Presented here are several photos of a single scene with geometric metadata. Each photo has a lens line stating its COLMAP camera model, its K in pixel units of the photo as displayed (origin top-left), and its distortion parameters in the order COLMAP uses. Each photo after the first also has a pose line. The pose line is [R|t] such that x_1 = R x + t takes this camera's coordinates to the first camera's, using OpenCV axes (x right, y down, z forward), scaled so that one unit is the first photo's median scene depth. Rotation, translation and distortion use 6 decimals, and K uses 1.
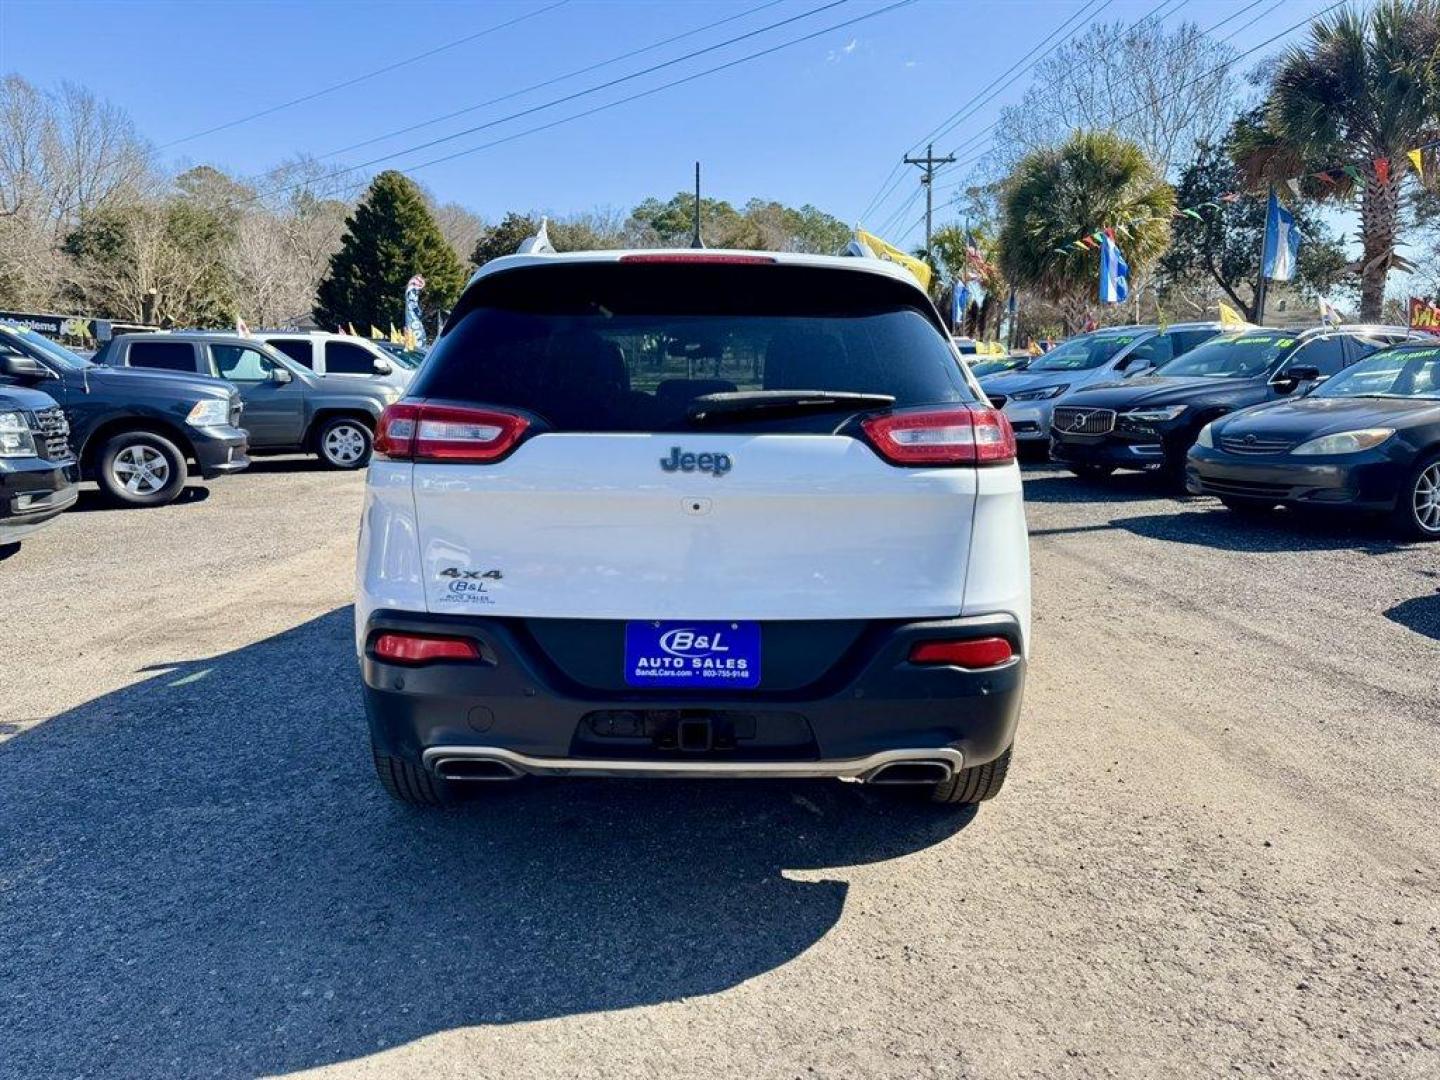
lens RADIAL K [[1031.8, 0, 720.0], [0, 1031.8, 540.0], [0, 0, 1]] dist [0.047271, -0.084283]
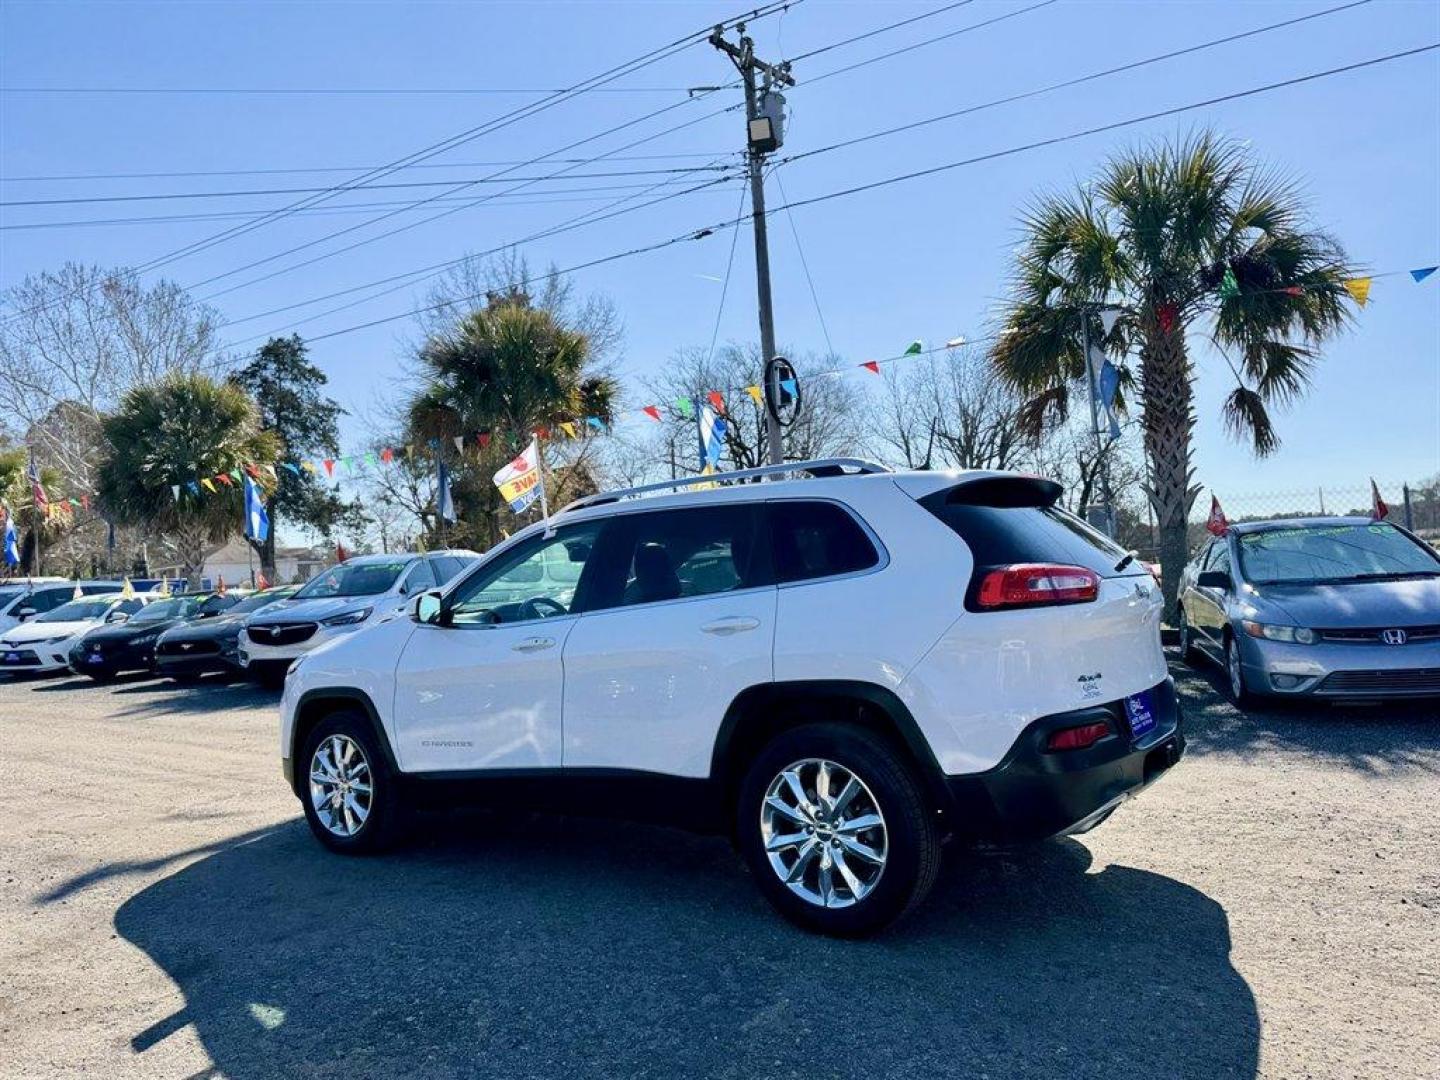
lens RADIAL K [[1031.8, 0, 720.0], [0, 1031.8, 540.0], [0, 0, 1]] dist [0.047271, -0.084283]
pose [[0.587425, -0.004353, 0.809267, -1.486325], [0.187862, 0.973403, -0.131128, -0.054071], [-0.787172, 0.229058, 0.572619, 0.445648]]
